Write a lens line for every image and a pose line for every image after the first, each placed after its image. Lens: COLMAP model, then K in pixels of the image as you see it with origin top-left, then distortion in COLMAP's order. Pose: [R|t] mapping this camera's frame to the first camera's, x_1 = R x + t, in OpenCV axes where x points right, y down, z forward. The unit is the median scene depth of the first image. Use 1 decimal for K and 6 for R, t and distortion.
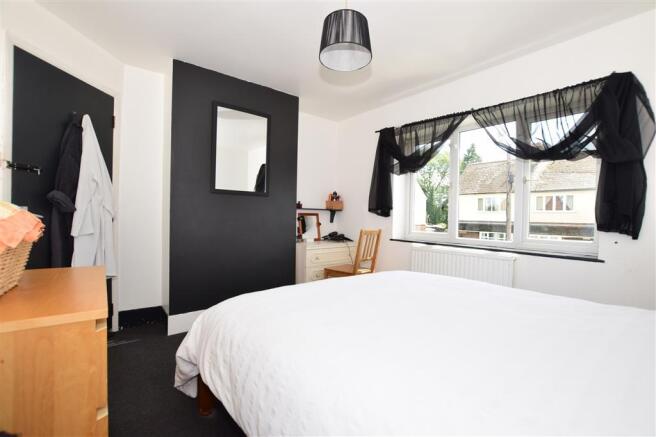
lens RADIAL K [[312.9, 0, 328.0], [0, 312.9, 218.5], [0, 0, 1]] dist [-0.000054, 0.000061]
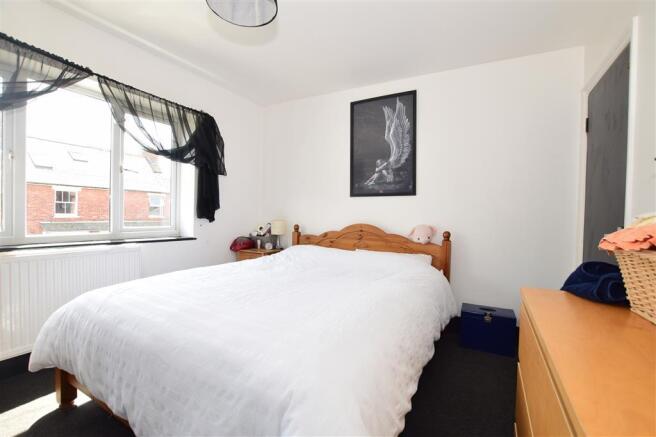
lens RADIAL K [[312.9, 0, 328.0], [0, 312.9, 218.5], [0, 0, 1]] dist [-0.000054, 0.000061]
pose [[-0.392177, -0.030384, 0.919388, -0.560801], [-0.016445, 0.999526, 0.026018, -0.003748], [-0.919743, -0.004916, -0.392491, 0.822125]]
